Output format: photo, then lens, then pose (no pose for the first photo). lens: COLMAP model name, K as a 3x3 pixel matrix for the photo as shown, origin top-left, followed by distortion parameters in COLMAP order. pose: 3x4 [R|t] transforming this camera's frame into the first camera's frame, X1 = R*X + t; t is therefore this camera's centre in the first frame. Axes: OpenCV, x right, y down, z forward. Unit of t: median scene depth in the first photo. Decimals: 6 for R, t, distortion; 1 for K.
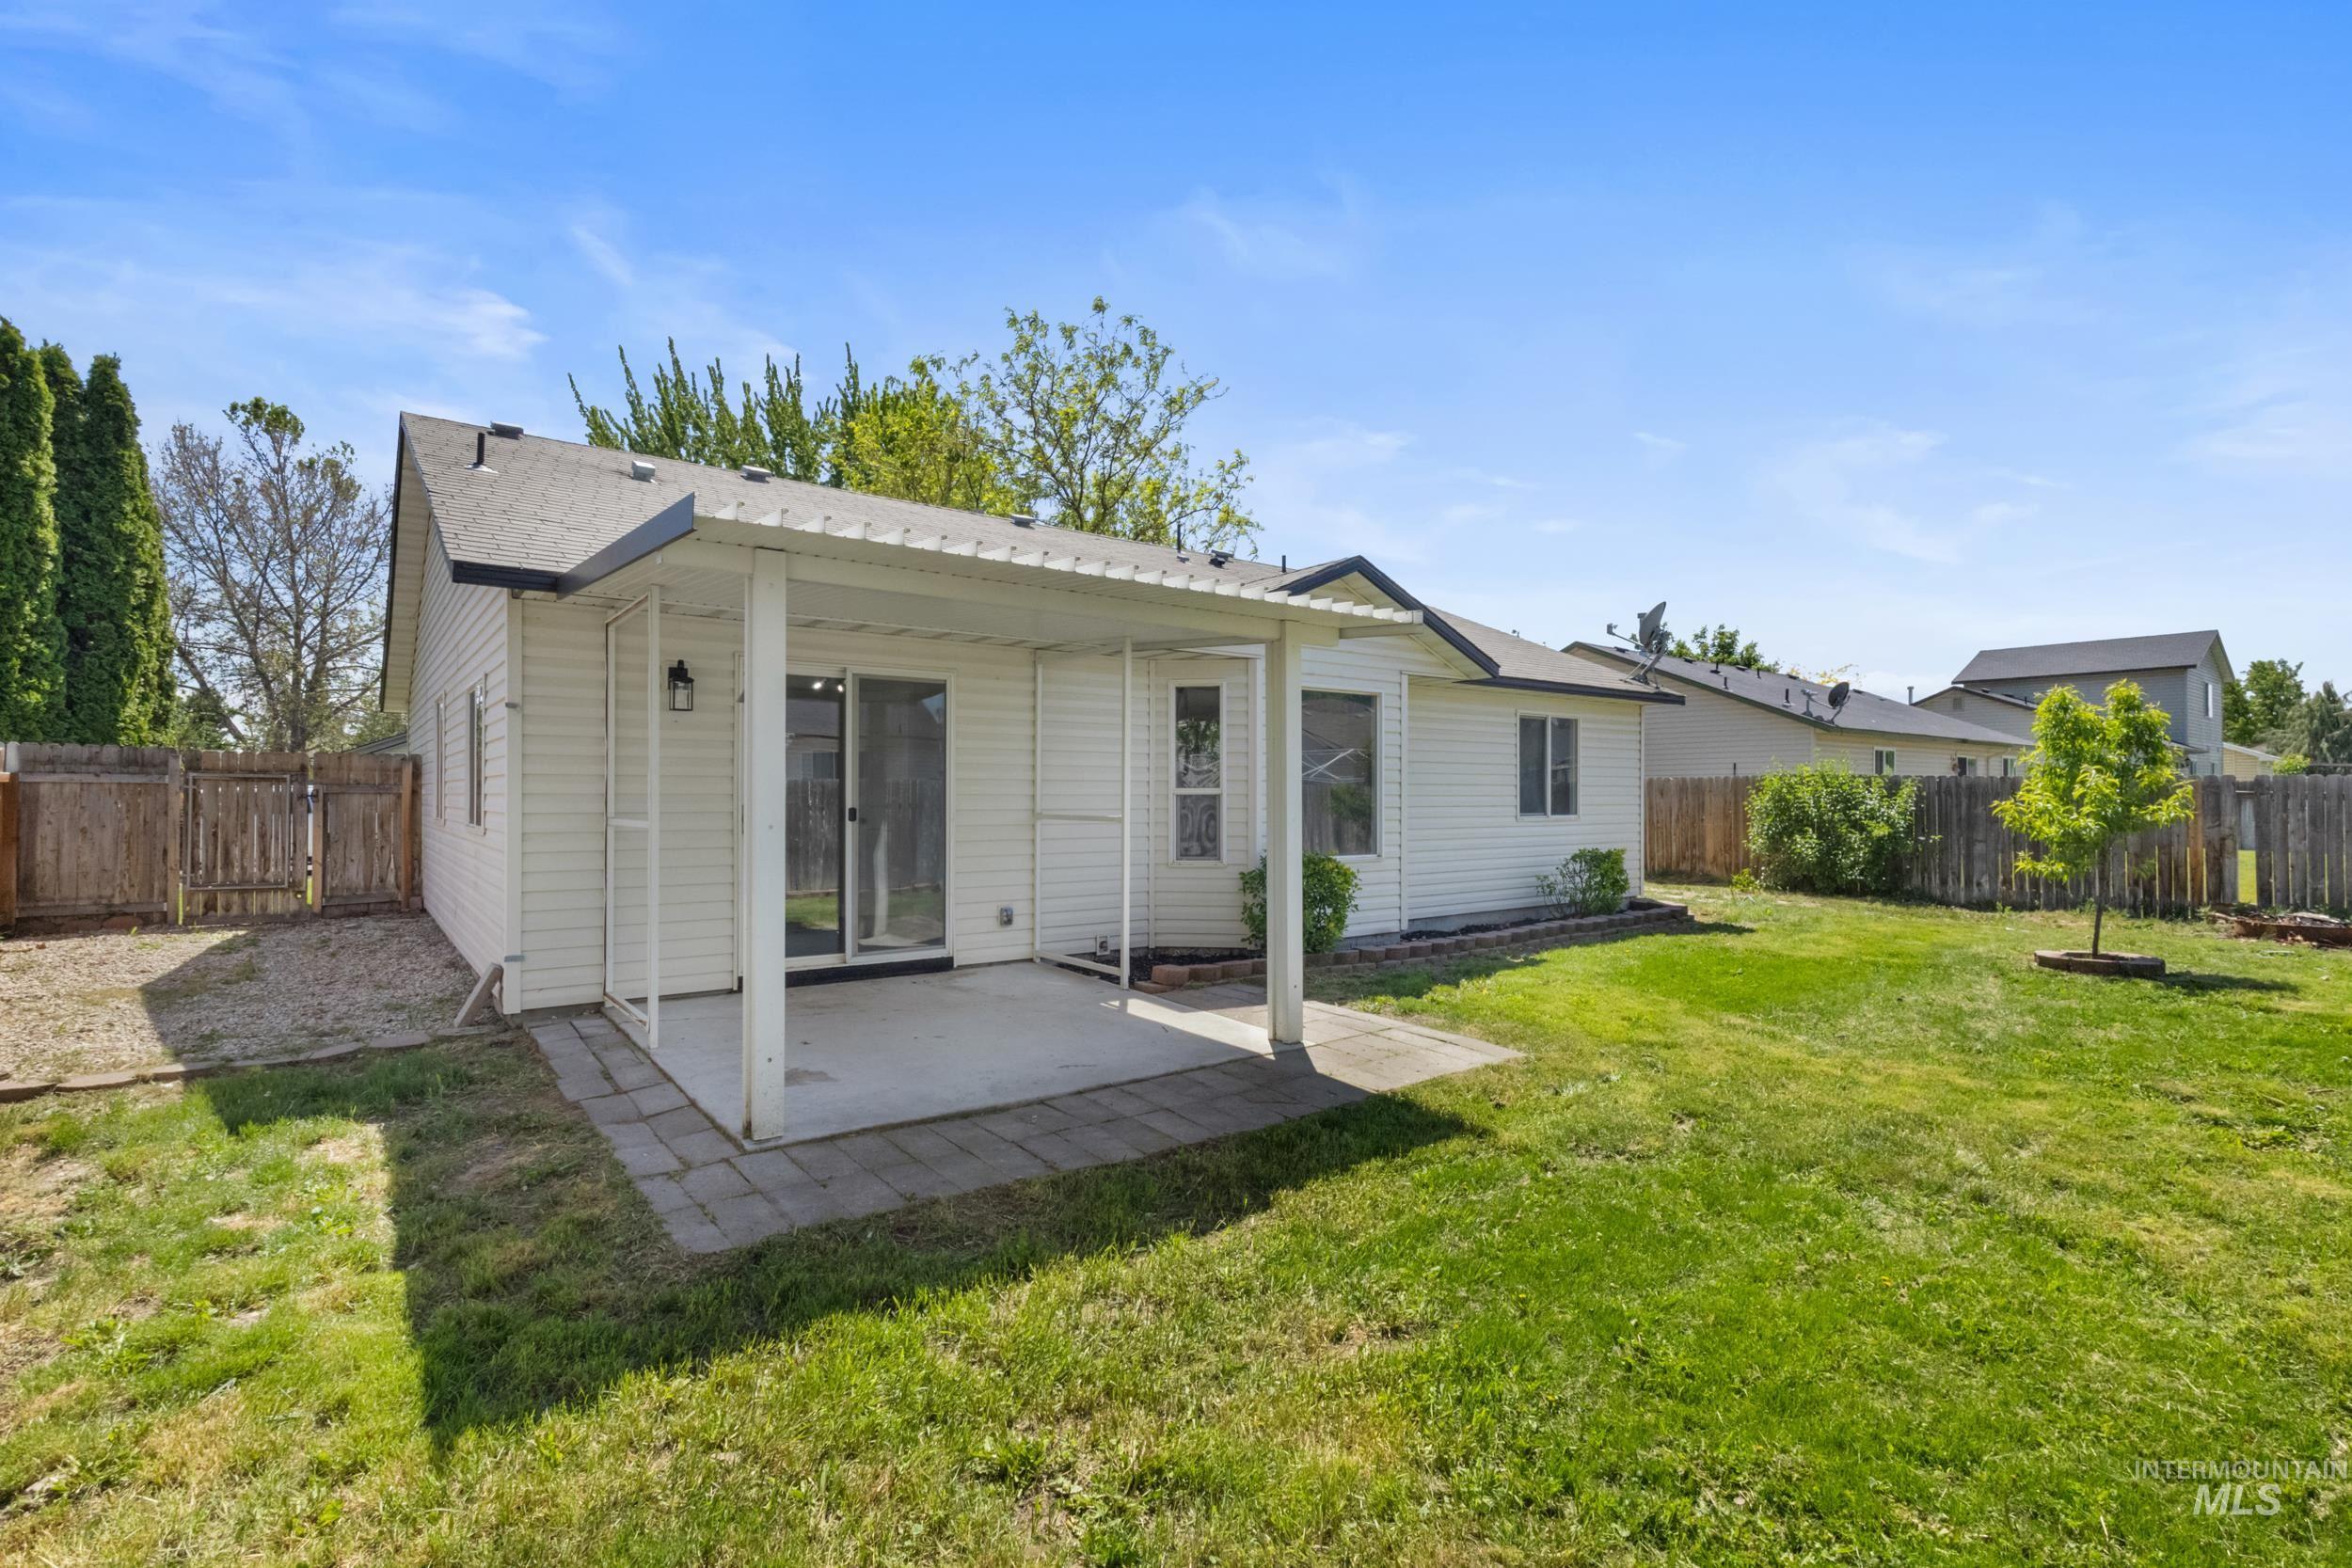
lens RADIAL K [[1088.4, 0, 1177.2], [0, 1088.4, 784.2], [0, 0, 1]] dist [0.001309, 0.000087]
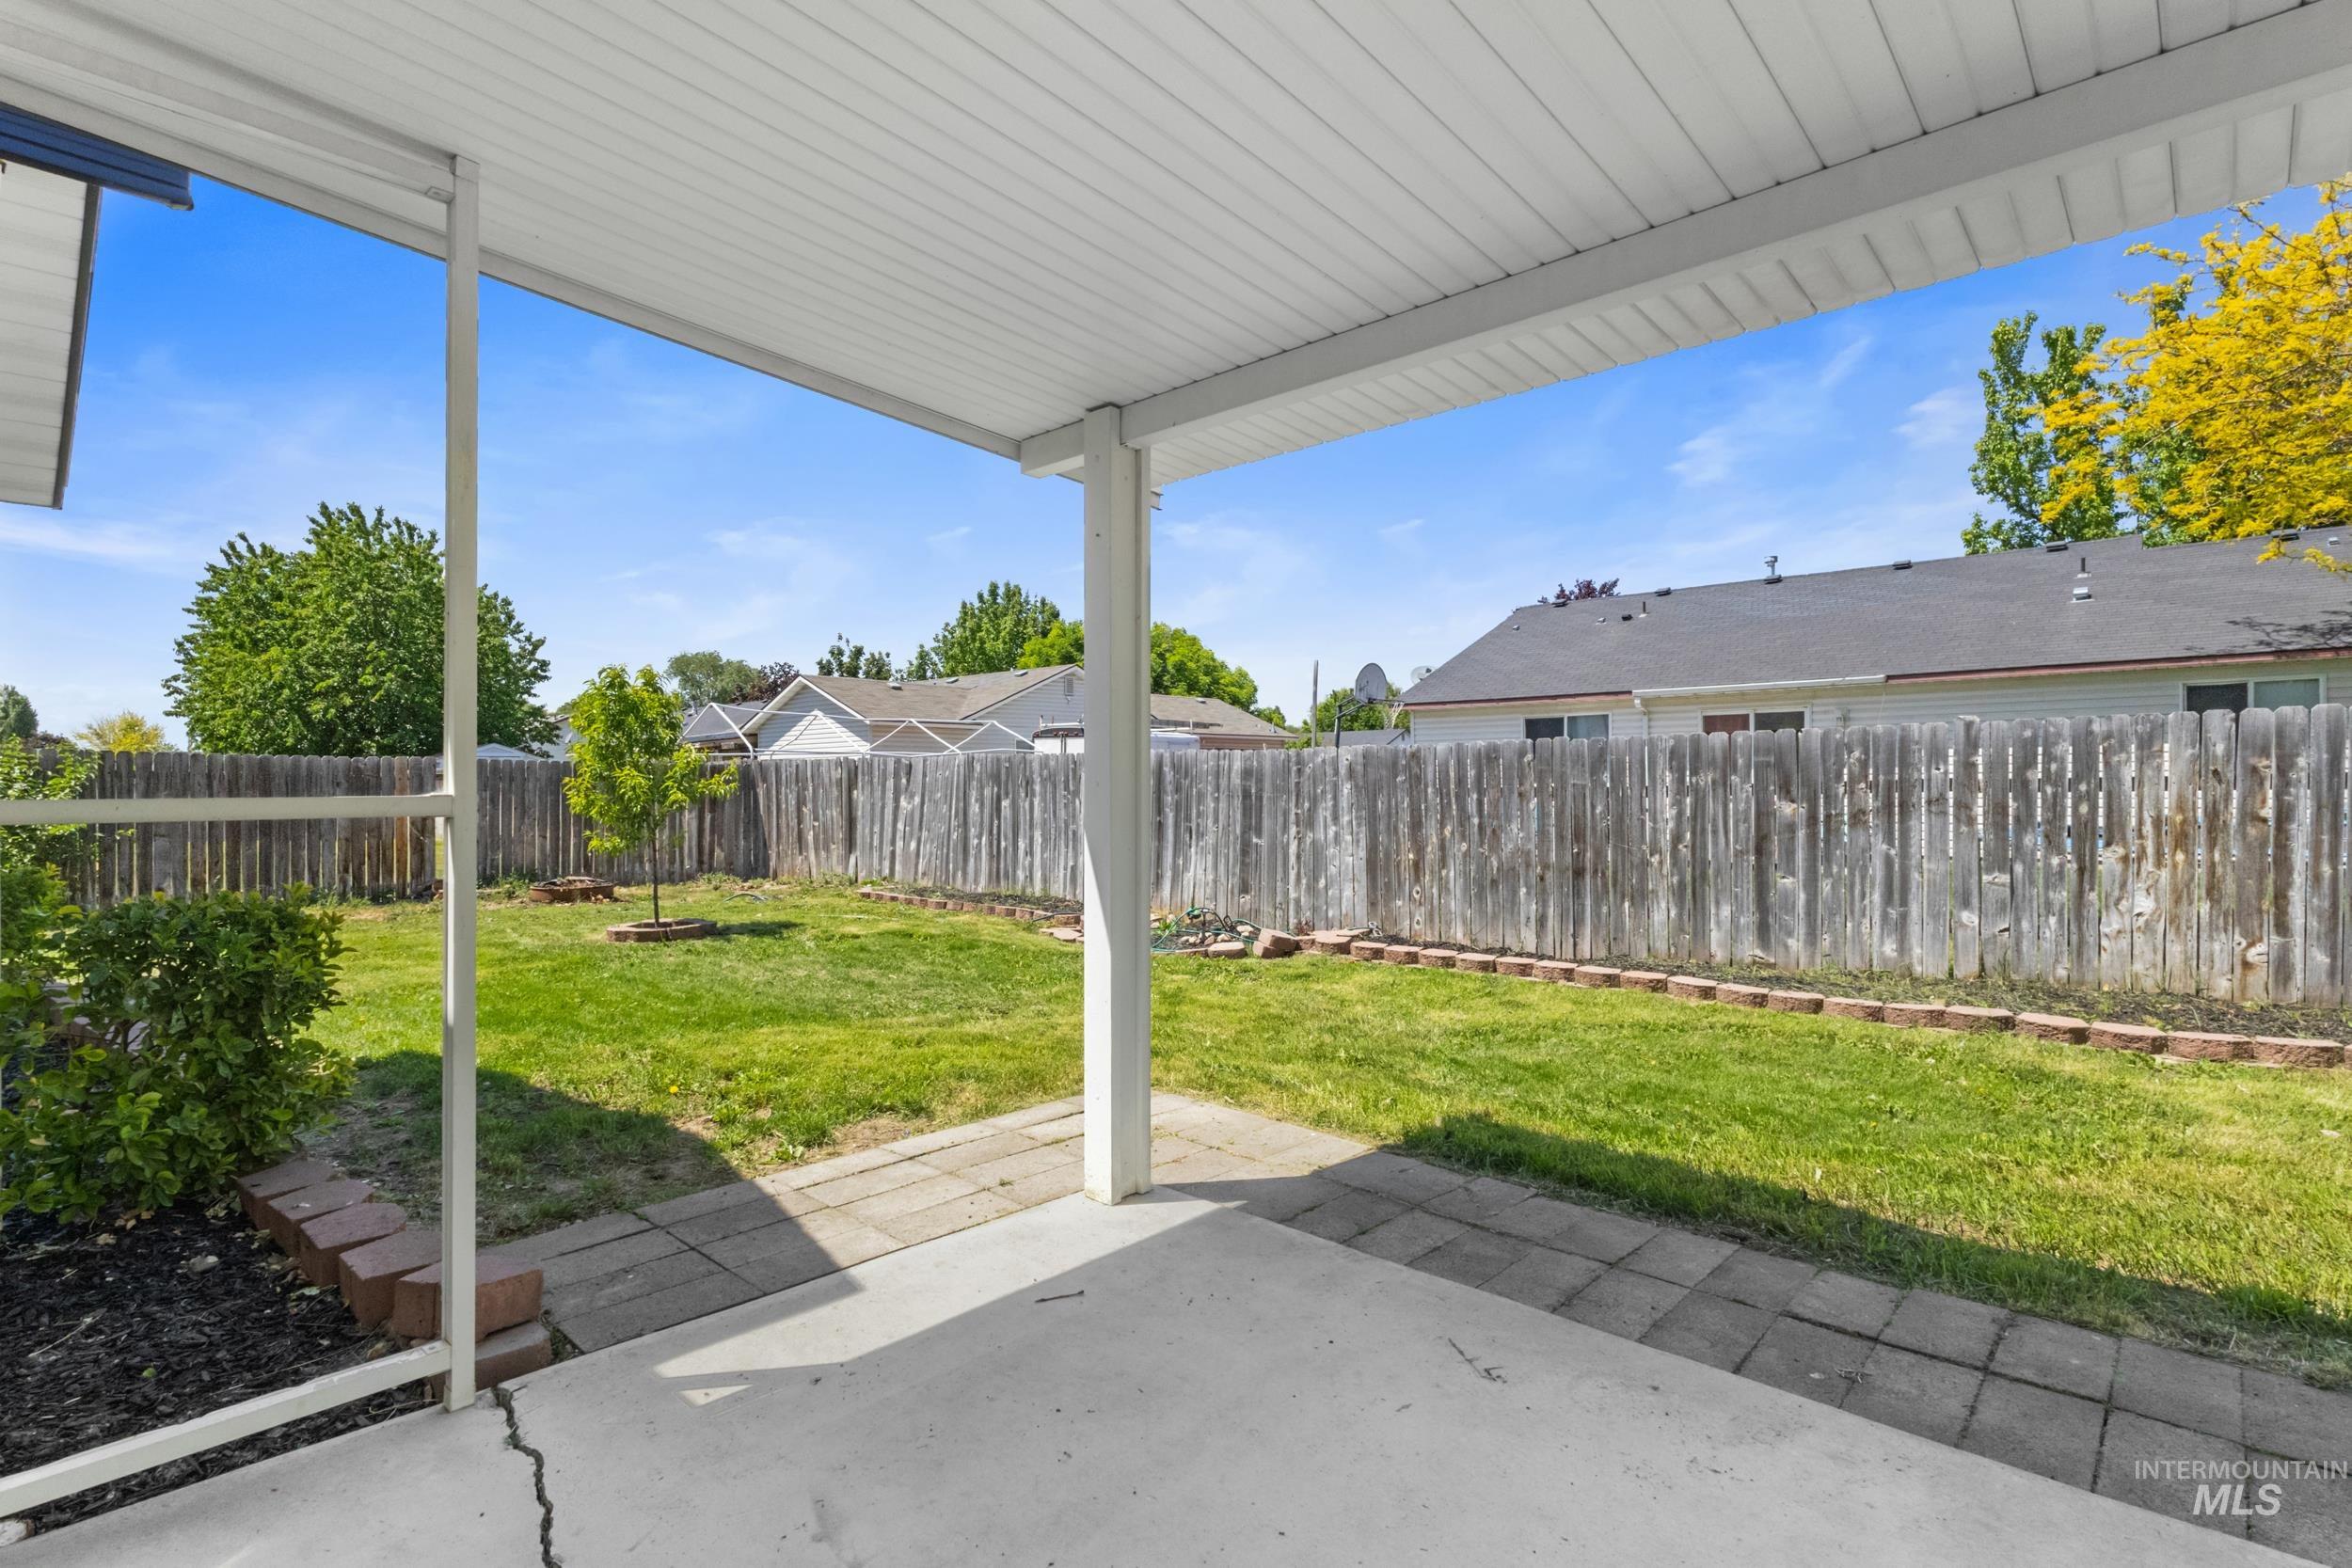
lens RADIAL K [[1088.4, 0, 1177.4], [0, 1088.4, 787.5], [0, 0, 1]] dist [0.001309, 0.000087]
pose [[-0.168318, -0.000560, 0.985733, -0.191269], [-0.006473, 0.999979, -0.000537, 0.015324], [-0.985711, -0.006471, -0.168318, 0.465411]]
